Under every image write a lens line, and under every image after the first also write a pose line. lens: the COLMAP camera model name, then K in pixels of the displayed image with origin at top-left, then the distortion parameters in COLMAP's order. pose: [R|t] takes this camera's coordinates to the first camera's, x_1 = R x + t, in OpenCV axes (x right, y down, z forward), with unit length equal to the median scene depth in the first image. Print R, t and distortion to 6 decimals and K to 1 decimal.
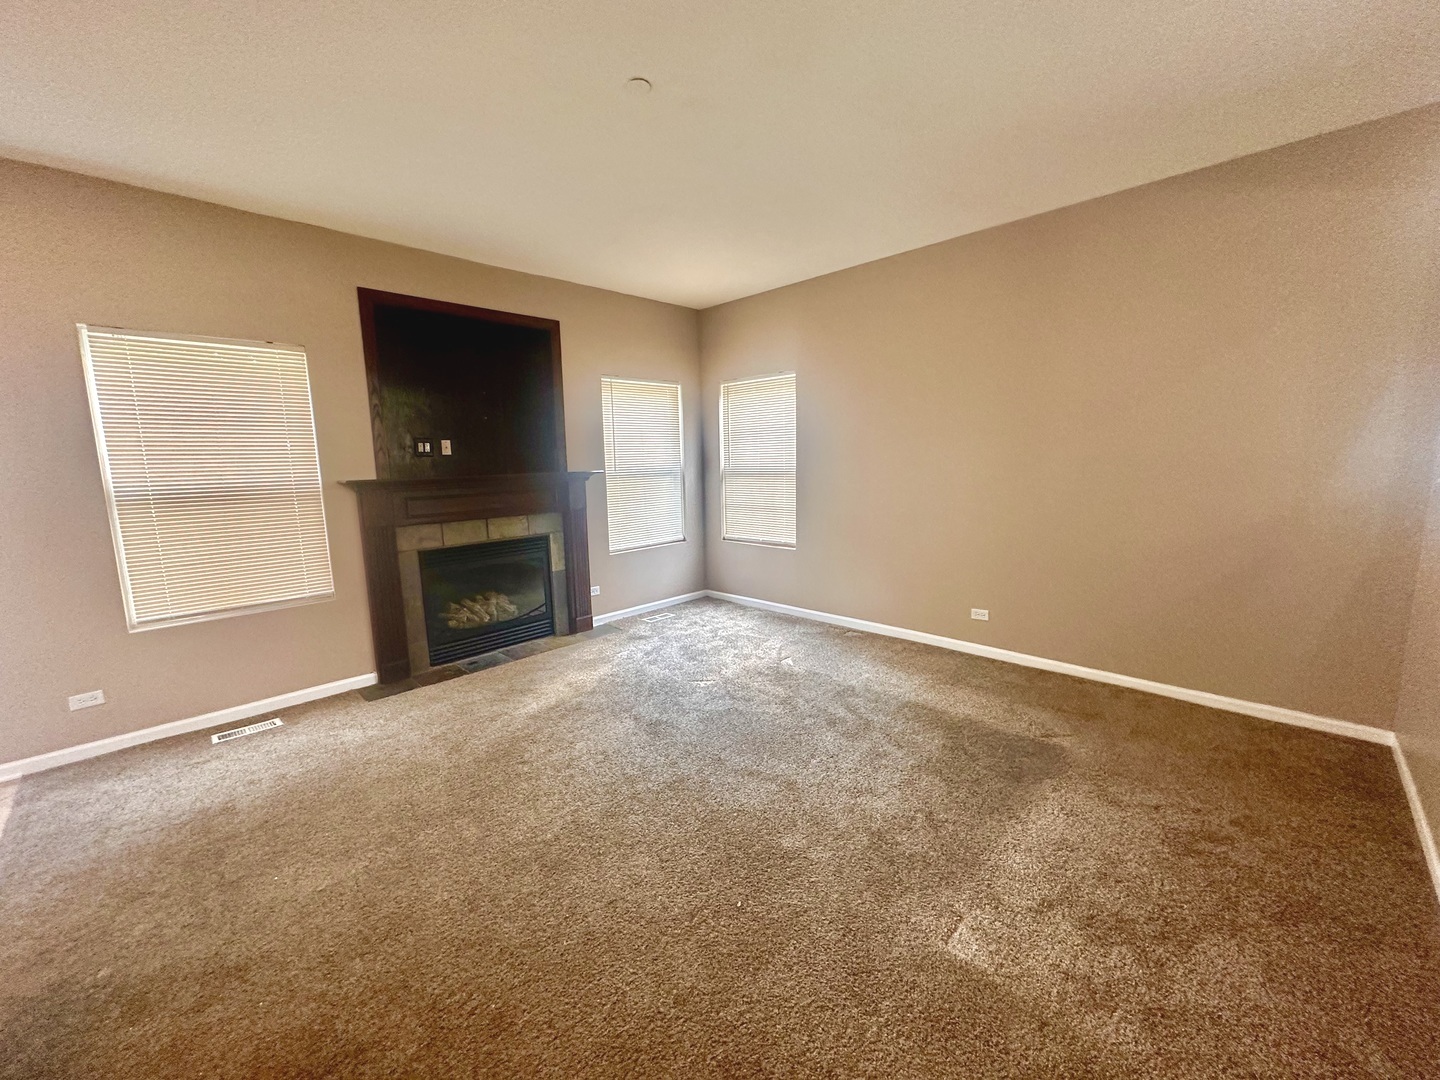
lens RADIAL K [[576.6, 0, 720.0], [0, 576.6, 540.0], [0, 0, 1]] dist [-0.003171, 0.000549]
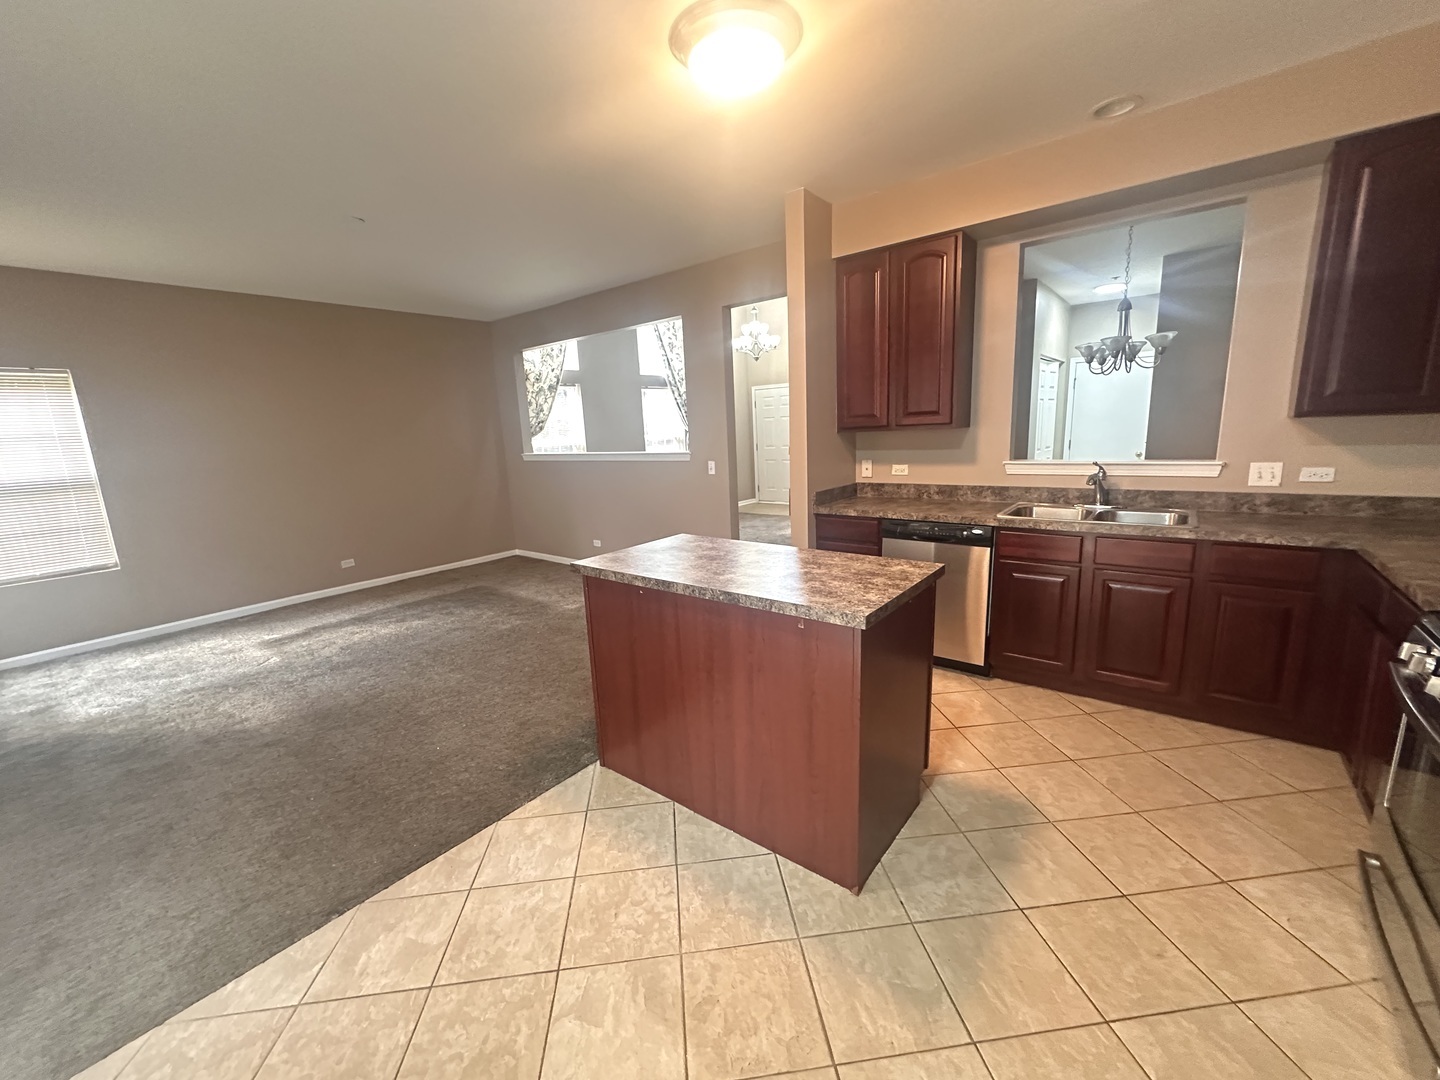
lens RADIAL K [[576.6, 0, 720.0], [0, 576.6, 540.0], [0, 0, 1]] dist [-0.003171, 0.000549]
pose [[-0.097154, -0.171187, 0.980437, -1.010972], [0.192011, 0.963367, 0.187233, -0.017348], [-0.976572, 0.206445, -0.060725, 0.144996]]
